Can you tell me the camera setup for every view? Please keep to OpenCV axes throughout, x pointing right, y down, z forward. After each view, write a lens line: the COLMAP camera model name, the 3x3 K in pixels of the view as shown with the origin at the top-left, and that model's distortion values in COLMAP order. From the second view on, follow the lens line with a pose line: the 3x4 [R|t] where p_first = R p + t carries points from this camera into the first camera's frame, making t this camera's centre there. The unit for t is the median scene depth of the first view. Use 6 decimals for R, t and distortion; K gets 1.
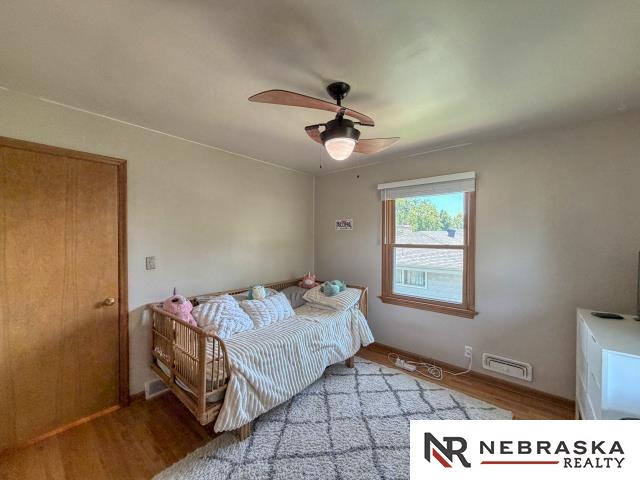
lens RADIAL K [[255.5, 0, 317.2], [0, 255.5, 239.6], [0, 0, 1]] dist [-0.001250, 0.000313]
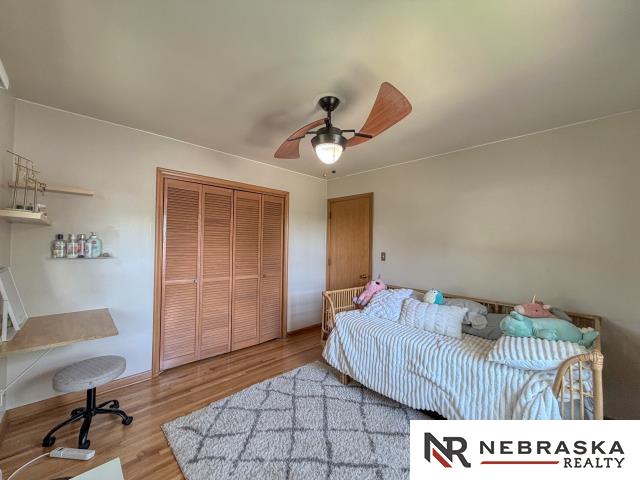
lens RADIAL K [[255.5, 0, 317.8], [0, 255.5, 241.6], [0, 0, 1]] dist [-0.001250, 0.000313]
pose [[-0.111236, -0.002017, -0.993792, 1.031606], [-0.024526, 0.999699, 0.000716, 0.014391], [0.993491, 0.024454, -0.111252, 0.938205]]
